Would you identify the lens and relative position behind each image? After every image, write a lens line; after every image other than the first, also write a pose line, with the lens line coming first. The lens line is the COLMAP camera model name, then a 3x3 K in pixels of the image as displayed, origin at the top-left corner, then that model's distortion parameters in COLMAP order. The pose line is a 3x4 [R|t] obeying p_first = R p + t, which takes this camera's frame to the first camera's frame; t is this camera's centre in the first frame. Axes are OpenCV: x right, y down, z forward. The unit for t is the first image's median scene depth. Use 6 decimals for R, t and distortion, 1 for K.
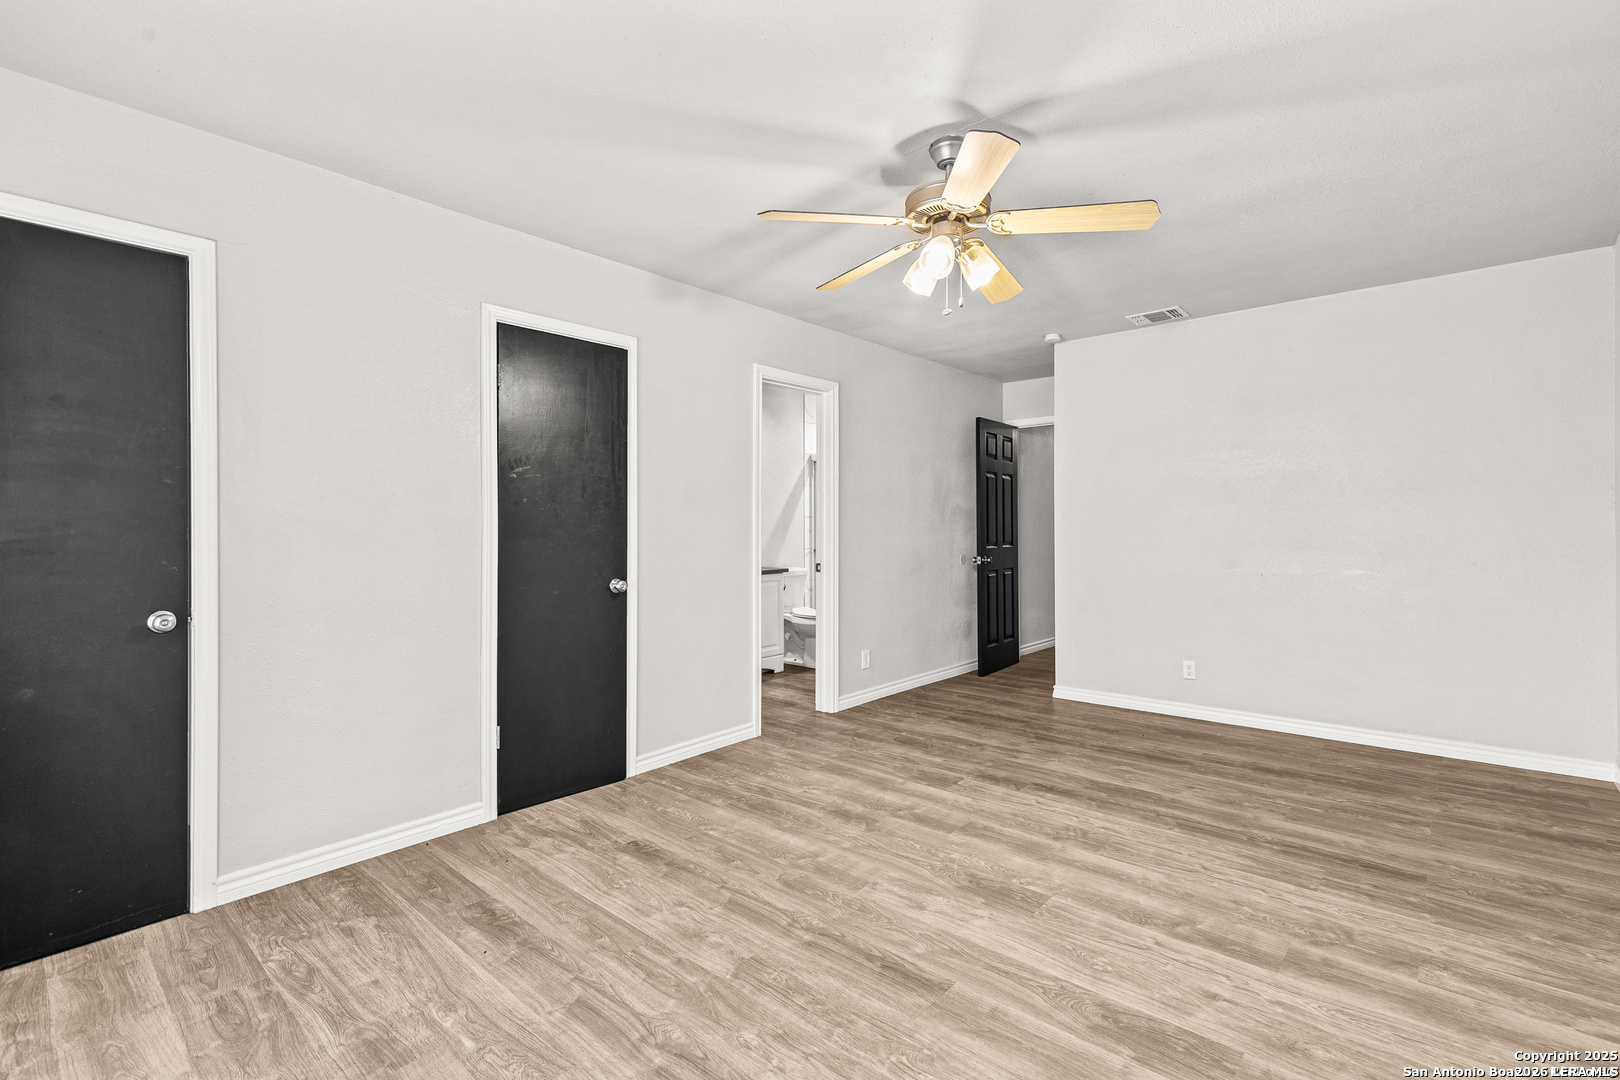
lens RADIAL K [[734.2, 0, 808.3], [0, 734.2, 540.9], [0, 0, 1]] dist [0.007921, -0.001722]
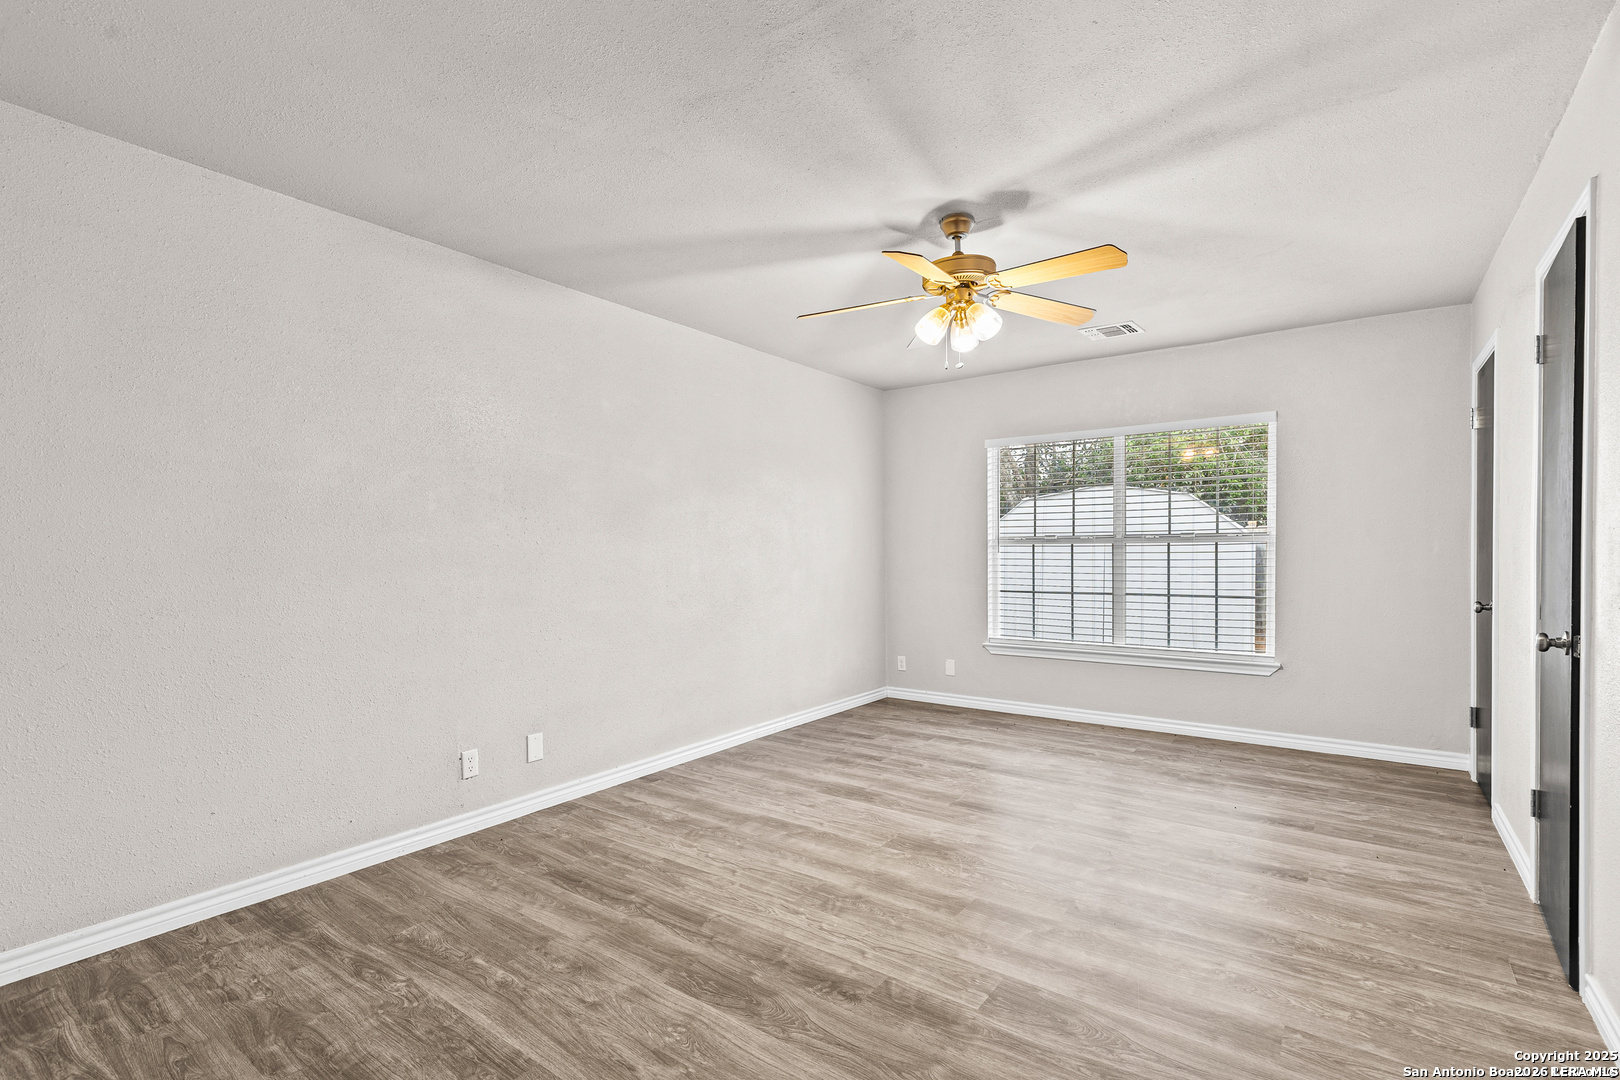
lens RADIAL K [[734.2, 0, 811.8], [0, 734.2, 553.0], [0, 0, 1]] dist [0.007921, -0.001722]
pose [[-0.995657, 0.018188, -0.091308, 0.460181], [0.016363, 0.999652, 0.020696, -0.036589], [0.091653, 0.019112, -0.995608, 1.849524]]
